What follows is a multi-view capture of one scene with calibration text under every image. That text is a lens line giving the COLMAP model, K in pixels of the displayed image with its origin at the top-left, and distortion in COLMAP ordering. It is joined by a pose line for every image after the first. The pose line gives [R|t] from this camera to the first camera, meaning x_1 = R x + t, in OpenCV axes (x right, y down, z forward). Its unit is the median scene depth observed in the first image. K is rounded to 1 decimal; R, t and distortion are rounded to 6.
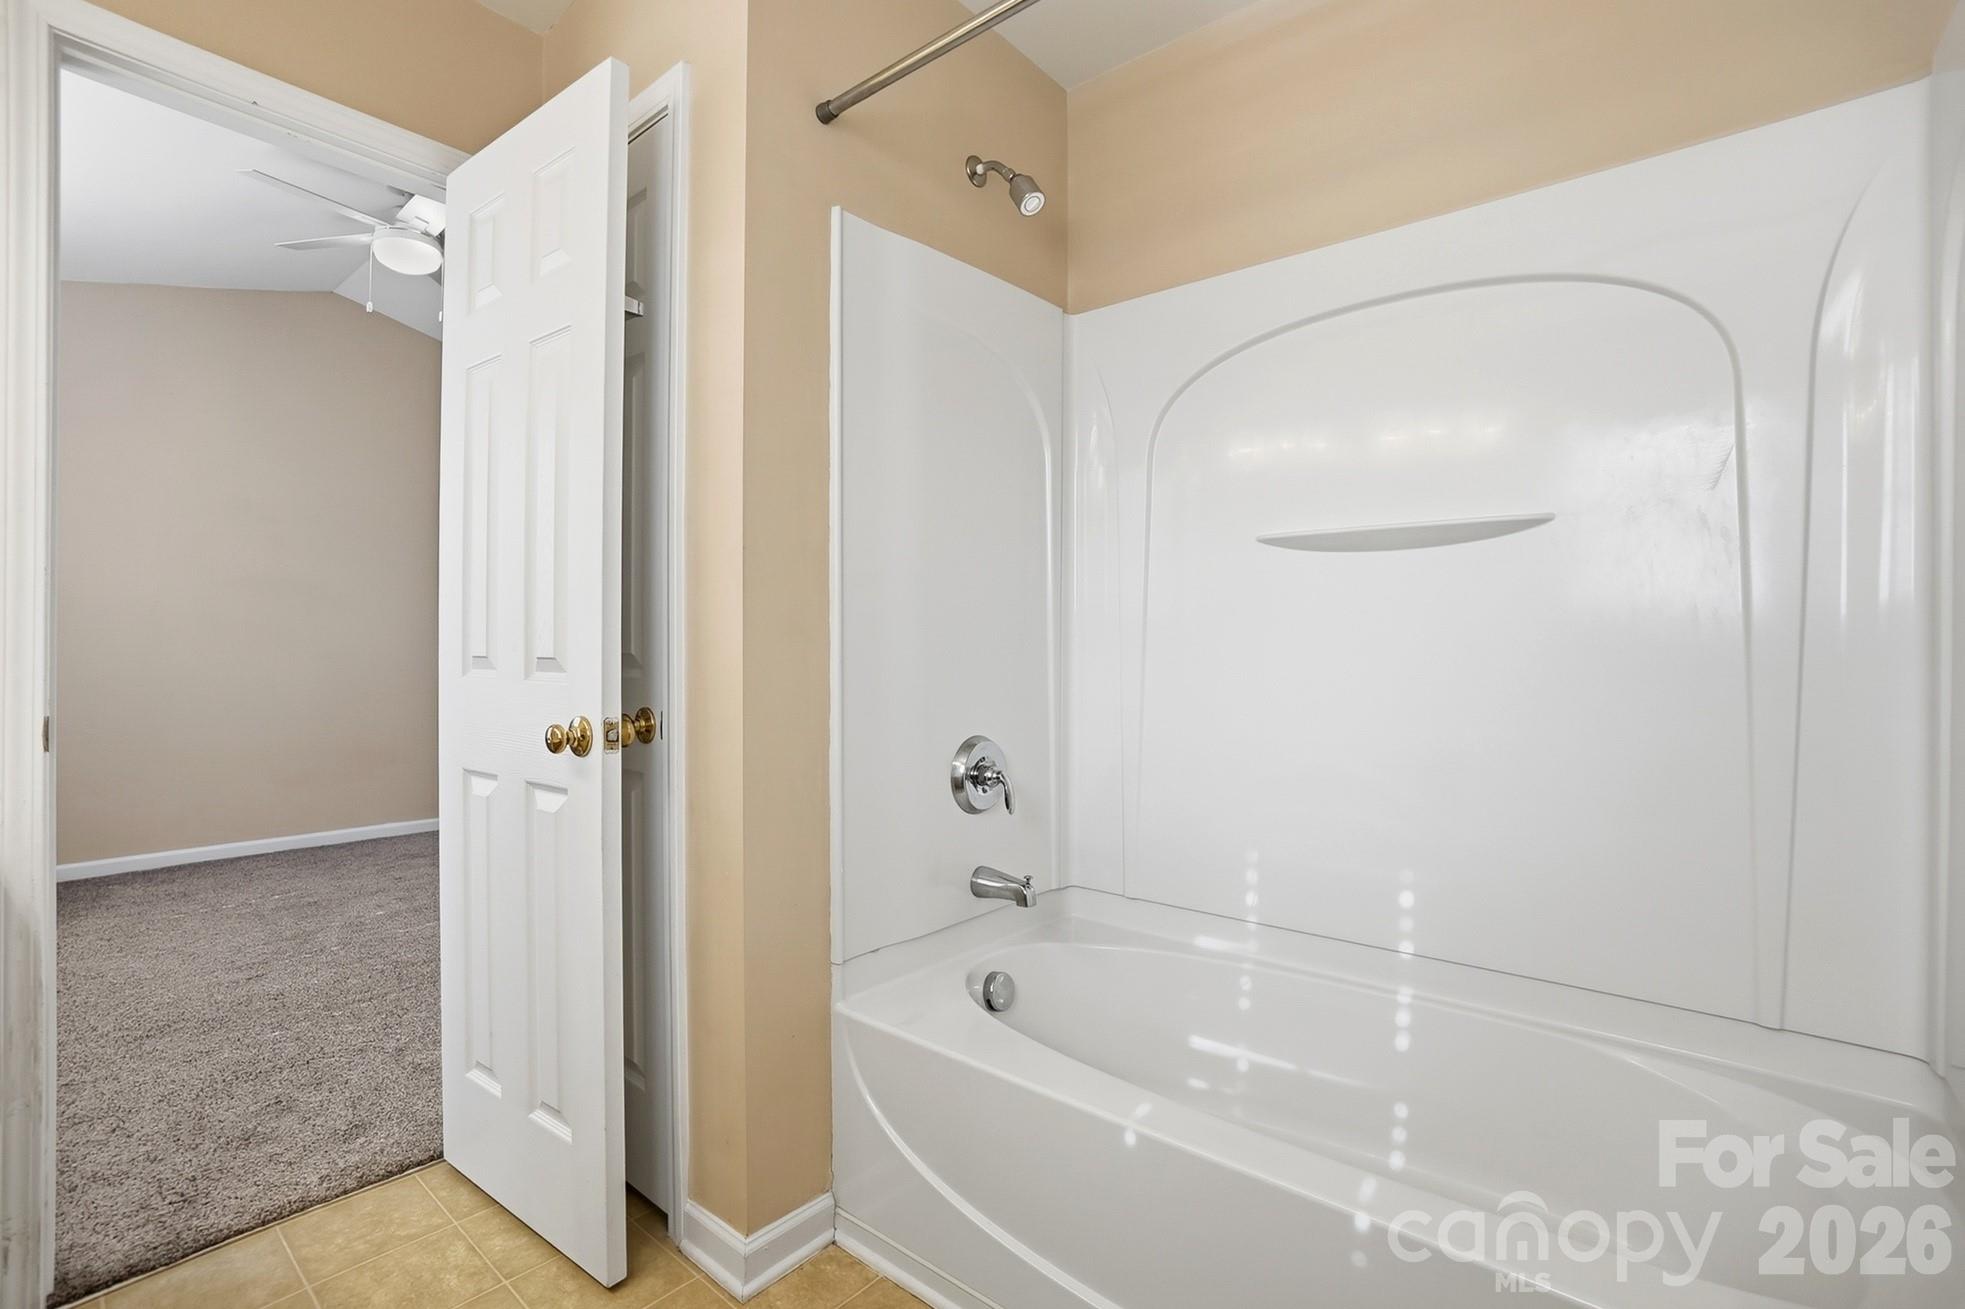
lens RADIAL K [[885.0, 0, 973.8], [0, 885.0, 636.8], [0, 0, 1]] dist [-0.065051, 0.022037]
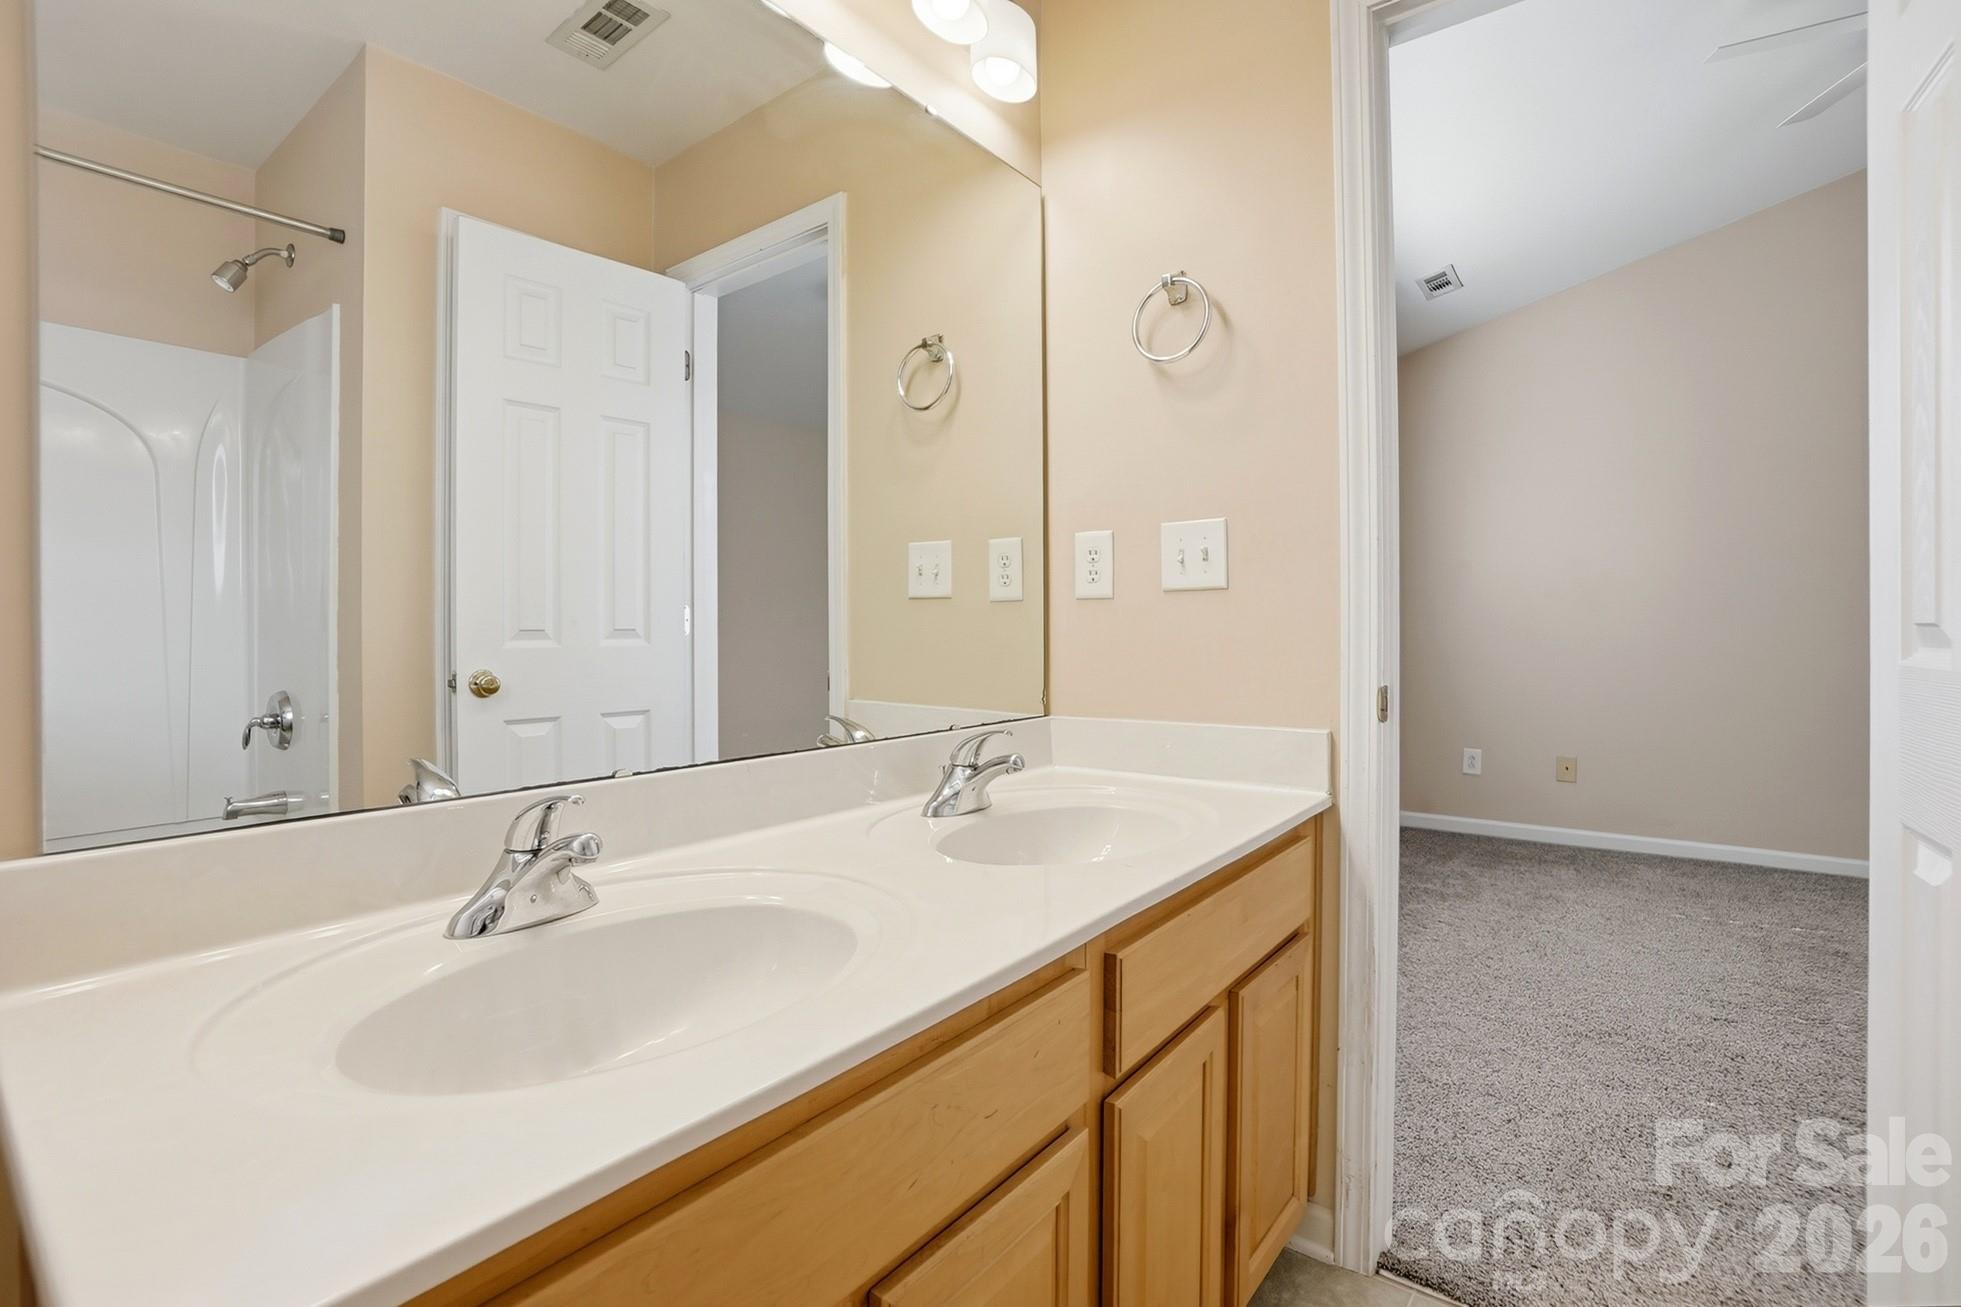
lens RADIAL K [[883.2, 0, 971.8], [0, 883.2, 635.9], [0, 0, 1]] dist [-0.065051, 0.022037]
pose [[0.024556, -0.001044, -0.999698, -0.054472], [0.018560, 0.999828, -0.000588, 0.017560], [0.999526, -0.018540, 0.024571, 0.350271]]
